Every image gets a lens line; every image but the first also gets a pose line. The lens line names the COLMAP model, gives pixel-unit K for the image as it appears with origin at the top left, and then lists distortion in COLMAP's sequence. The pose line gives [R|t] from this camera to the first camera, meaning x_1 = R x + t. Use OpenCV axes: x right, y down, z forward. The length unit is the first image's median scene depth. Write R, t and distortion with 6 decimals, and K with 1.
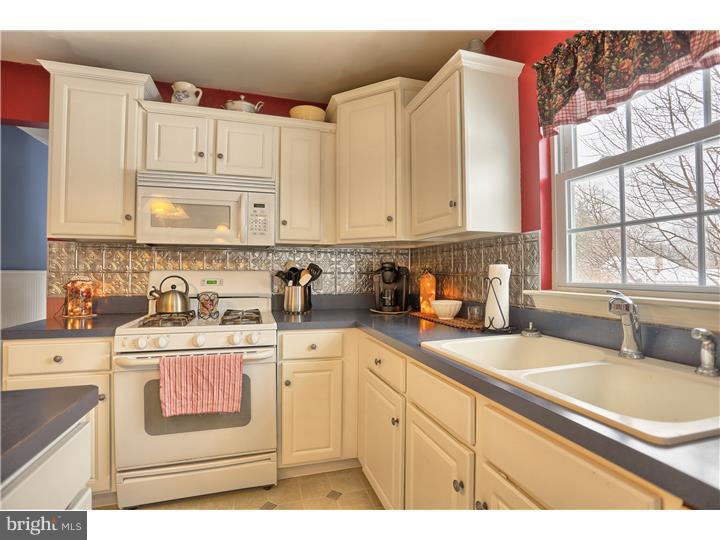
lens RADIAL K [[351.2, 0, 361.6], [0, 351.2, 267.0], [0, 0, 1]] dist [-0.060305, 0.025946]
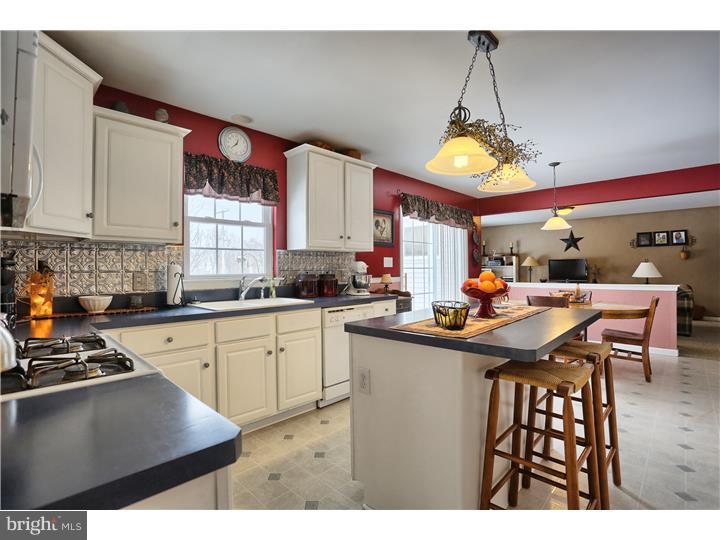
lens RADIAL K [[351.2, 0, 361.6], [0, 351.2, 267.0], [0, 0, 1]] dist [-0.060305, 0.025946]
pose [[-0.476858, 0.005079, 0.878966, -1.105505], [-0.008247, 0.999913, -0.010252, 0.009479], [-0.878942, -0.012138, -0.476775, 0.785220]]
